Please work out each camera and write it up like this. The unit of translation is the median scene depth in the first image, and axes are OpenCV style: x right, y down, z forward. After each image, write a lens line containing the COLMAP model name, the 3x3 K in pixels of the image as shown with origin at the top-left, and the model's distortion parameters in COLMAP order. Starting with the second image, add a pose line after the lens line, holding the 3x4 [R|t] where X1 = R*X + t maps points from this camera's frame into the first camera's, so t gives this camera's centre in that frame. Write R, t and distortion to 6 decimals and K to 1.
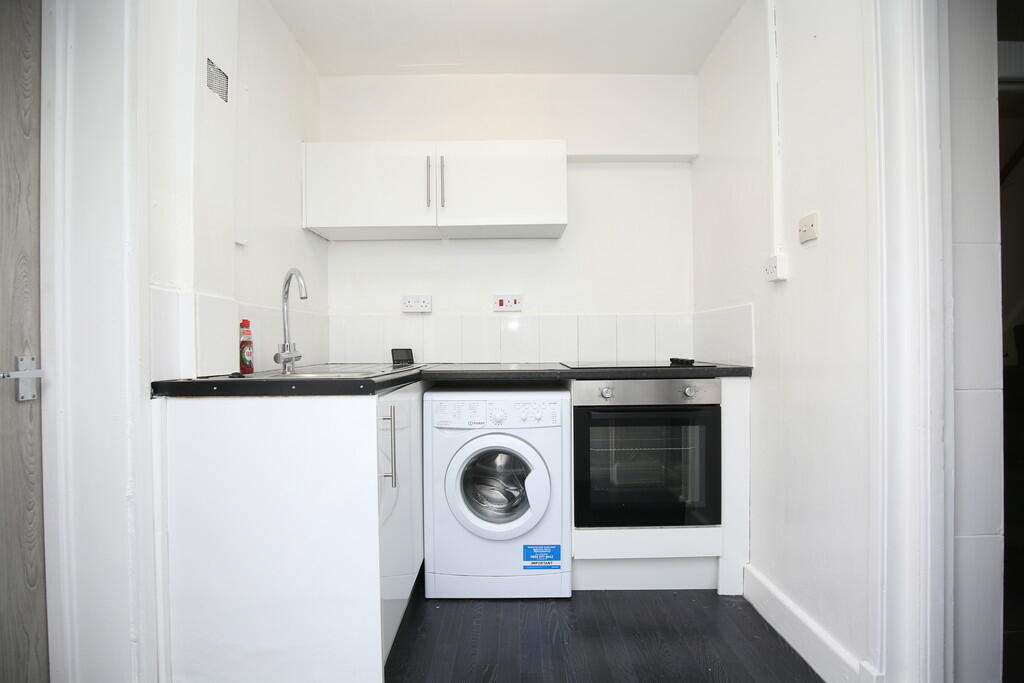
lens RADIAL K [[471.6, 0, 515.1], [0, 471.6, 343.8], [0, 0, 1]] dist [-0.027583, -0.000223]
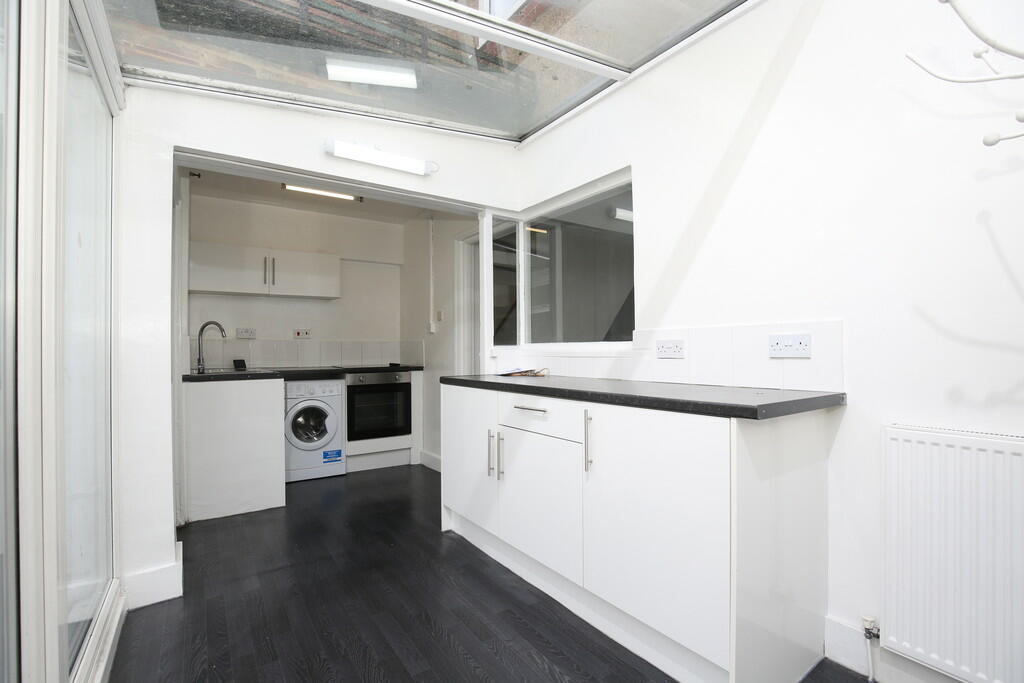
lens RADIAL K [[471.6, 0, 512.4], [0, 471.6, 344.9], [0, 0, 1]] dist [-0.027583, -0.000223]
pose [[0.827983, 0.007109, 0.560708, -0.466656], [-0.001221, 0.999940, -0.010875, -0.032979], [-0.560752, 0.008319, 0.827942, -1.242232]]
